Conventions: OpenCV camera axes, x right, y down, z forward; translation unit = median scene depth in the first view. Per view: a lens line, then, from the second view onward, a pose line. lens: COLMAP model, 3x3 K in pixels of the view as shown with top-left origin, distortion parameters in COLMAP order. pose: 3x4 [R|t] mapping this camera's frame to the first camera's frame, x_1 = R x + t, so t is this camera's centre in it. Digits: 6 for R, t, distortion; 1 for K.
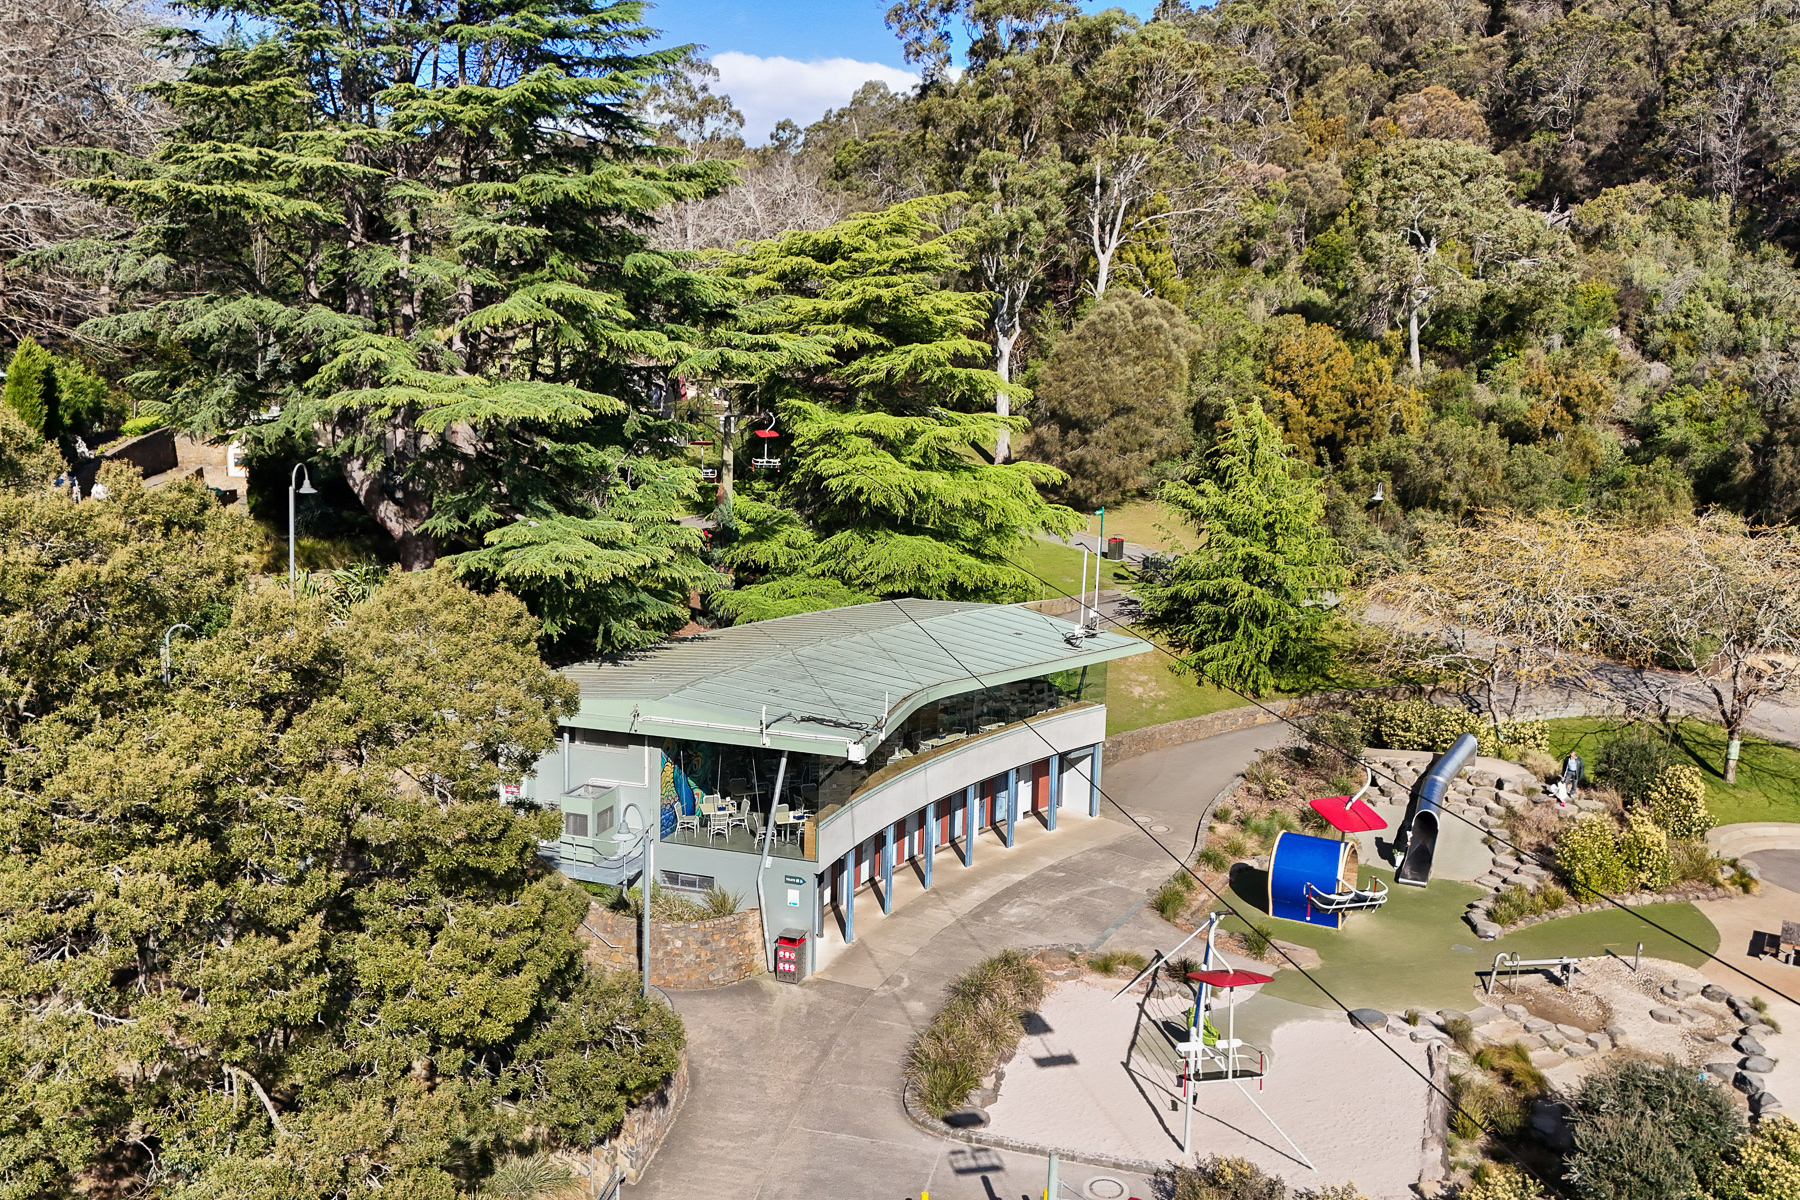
lens RADIAL K [[1562.9, 0, 900.0], [0, 1562.9, 600.0], [0, 0, 1]] dist [0.084688, -0.113821]
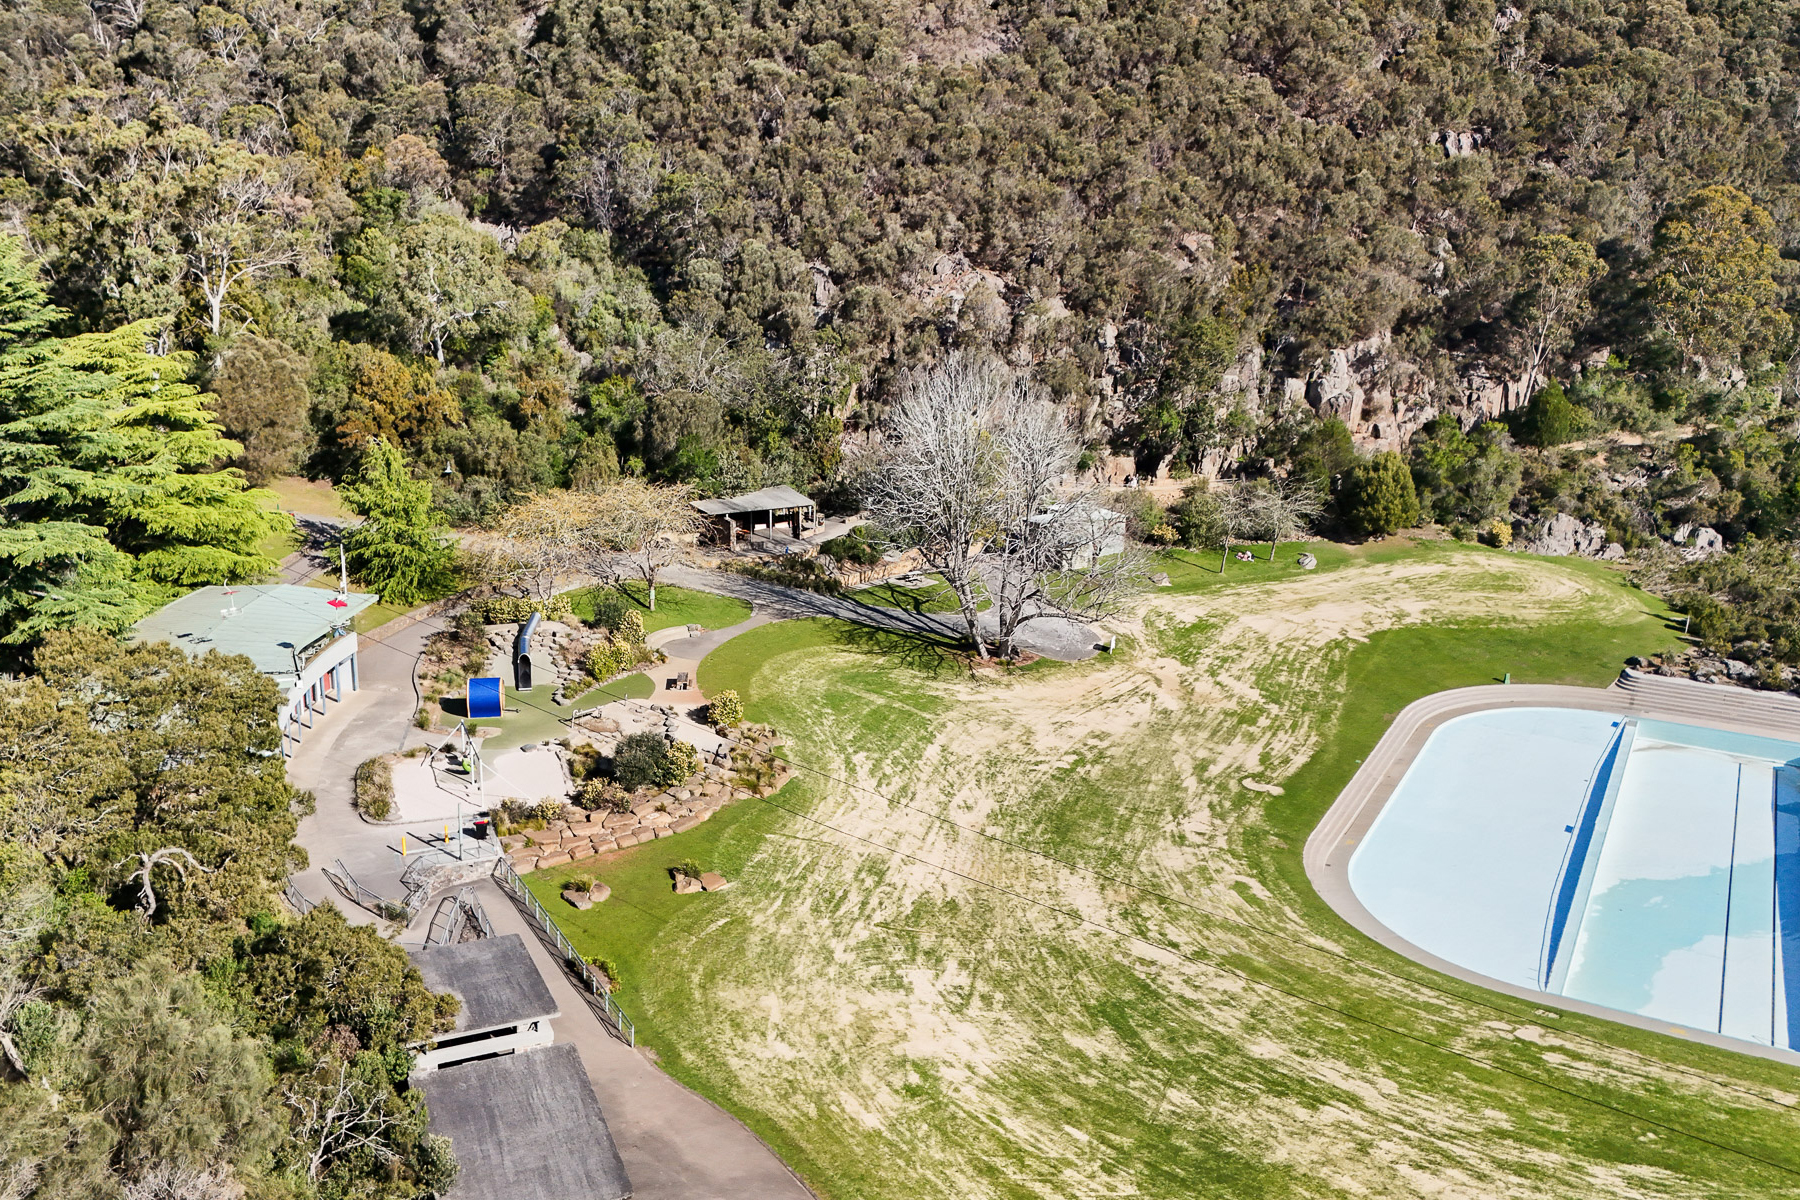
lens RADIAL K [[1562.9, 0, 900.0], [0, 1562.9, 600.0], [0, 0, 1]] dist [0.084688, -0.113821]
pose [[0.794680, -0.168864, 0.583068, -0.370103], [0.099378, 0.983760, 0.149465, -0.155730], [-0.598839, -0.060833, 0.798556, -0.746321]]
